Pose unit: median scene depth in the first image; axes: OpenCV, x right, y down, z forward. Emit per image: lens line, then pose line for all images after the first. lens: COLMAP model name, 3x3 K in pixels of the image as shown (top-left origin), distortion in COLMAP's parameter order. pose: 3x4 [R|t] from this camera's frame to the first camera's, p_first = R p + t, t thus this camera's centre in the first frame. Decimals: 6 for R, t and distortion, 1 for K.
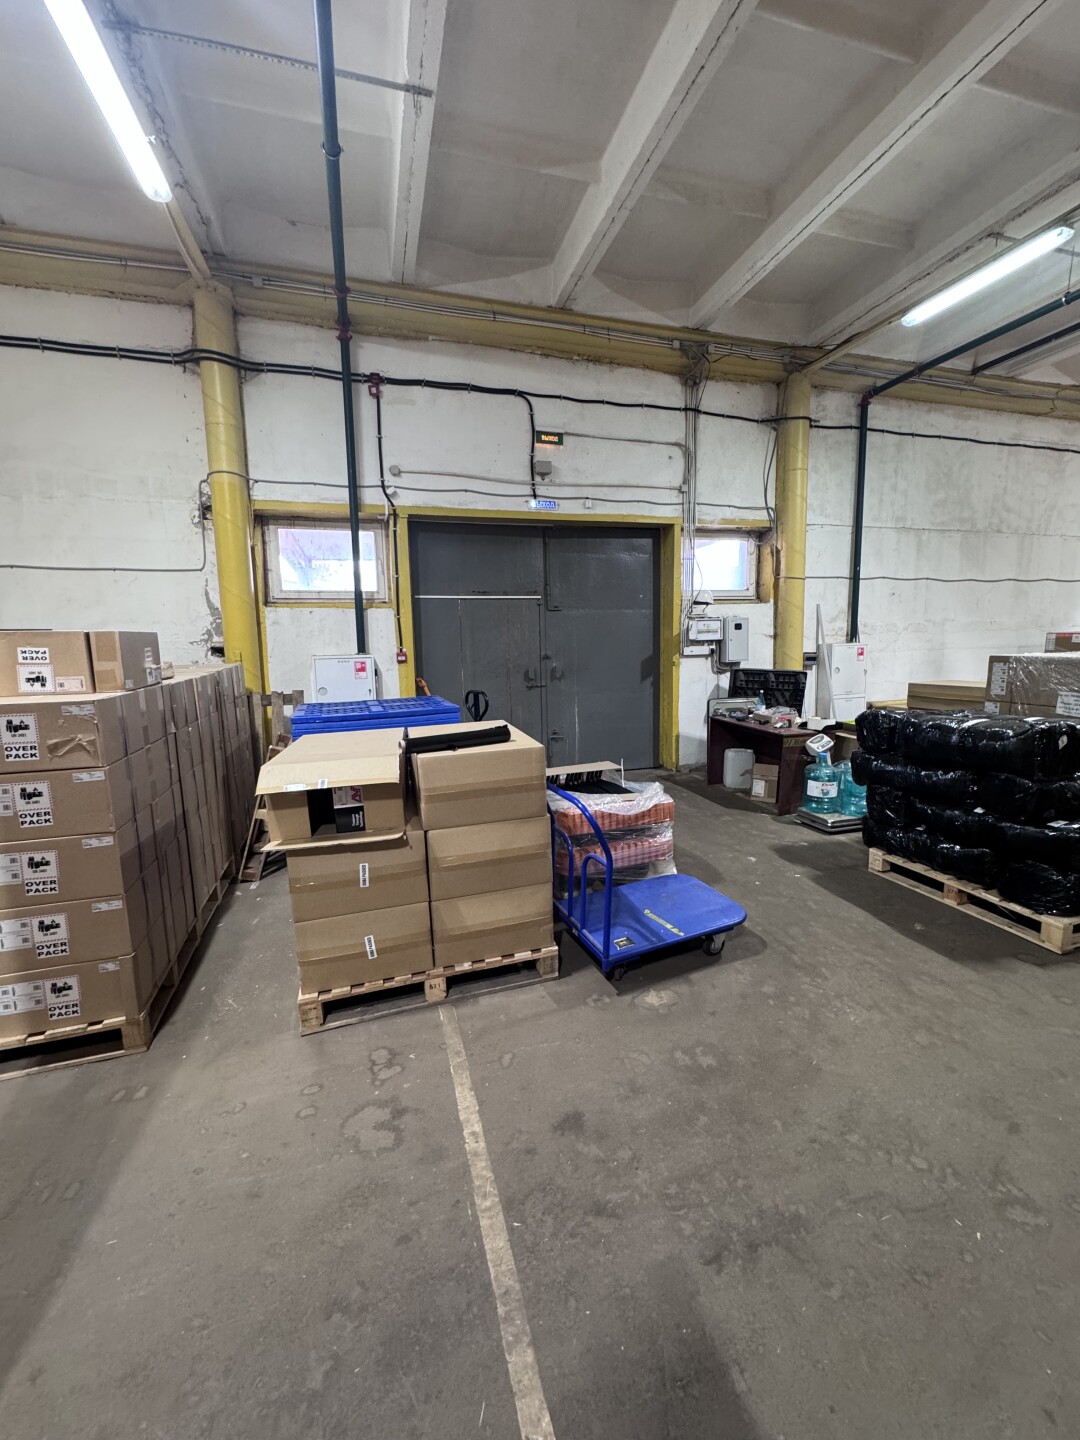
lens RADIAL K [[579.3, 0, 545.9], [0, 579.3, 719.5], [0, 0, 1]] dist [-0.002128, -0.000214]
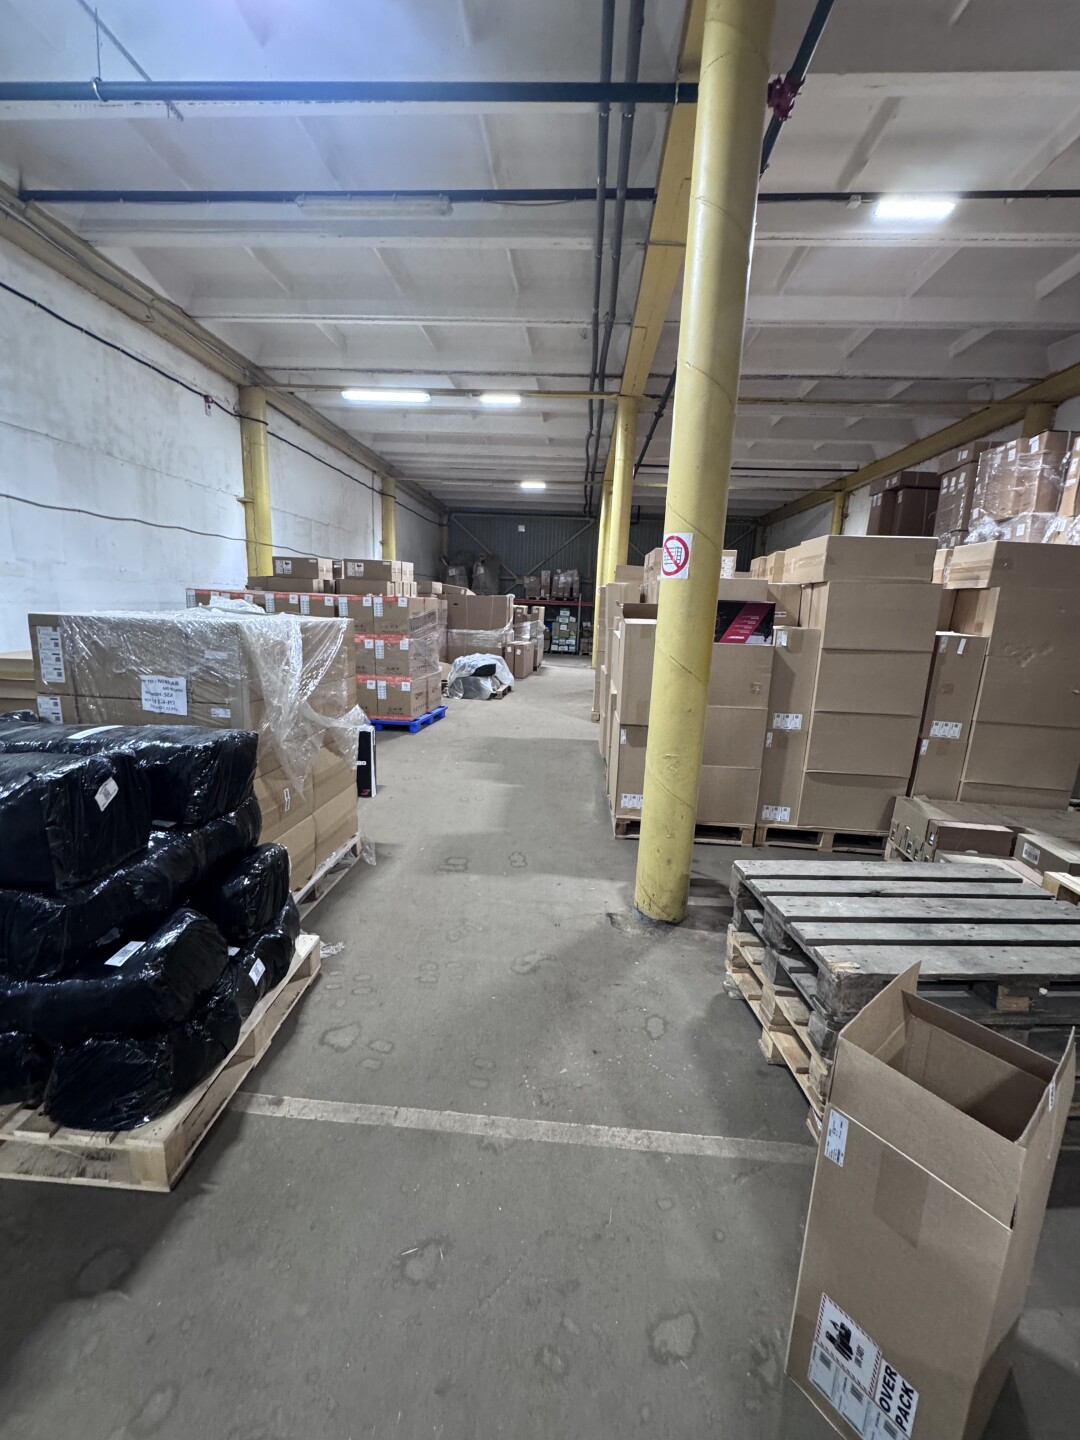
lens RADIAL K [[579.3, 0, 546.0], [0, 579.3, 716.8], [0, 0, 1]] dist [-0.002128, -0.000214]
pose [[0.352165, -0.145106, 0.924621, 0.217983], [0.080336, 0.988949, 0.124603, -0.022005], [-0.932484, 0.030400, 0.359930, 0.176646]]
